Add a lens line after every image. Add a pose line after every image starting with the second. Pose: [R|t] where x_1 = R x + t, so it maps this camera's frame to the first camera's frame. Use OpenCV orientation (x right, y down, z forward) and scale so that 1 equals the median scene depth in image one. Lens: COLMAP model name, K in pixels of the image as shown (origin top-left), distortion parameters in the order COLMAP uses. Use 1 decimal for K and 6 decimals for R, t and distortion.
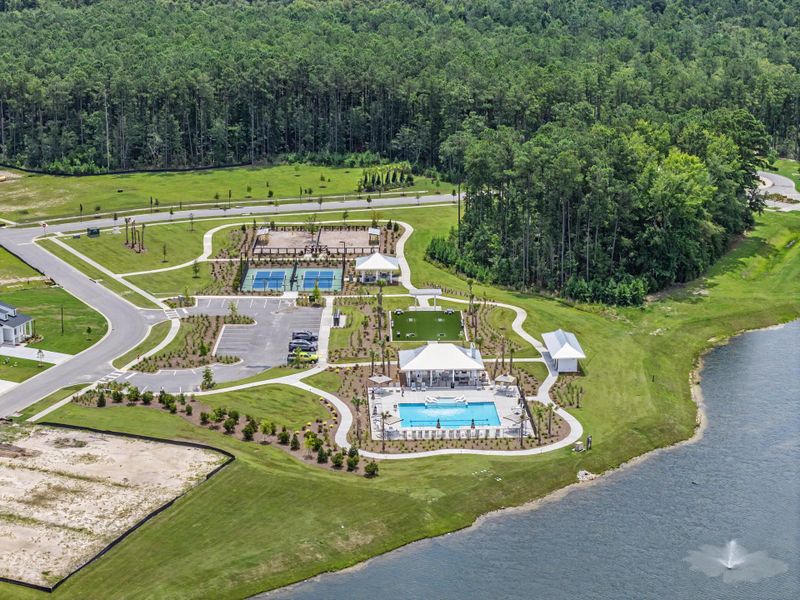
lens RADIAL K [[1654.7, 0, 400.0], [0, 1654.7, 300.0], [0, 0, 1]] dist [-0.174788, 0.494794]
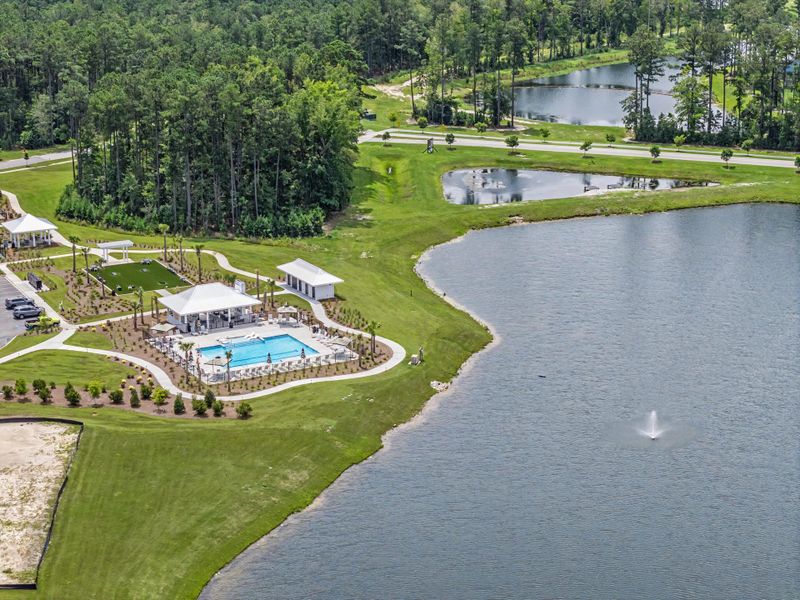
lens RADIAL K [[1654.7, 0, 400.0], [0, 1654.7, 300.0], [0, 0, 1]] dist [-0.174788, 0.494794]
pose [[0.884416, -0.124074, 0.449905, -0.359467], [0.124888, 0.991775, 0.028007, 0.027580], [-0.449679, 0.031418, 0.892637, 0.142125]]
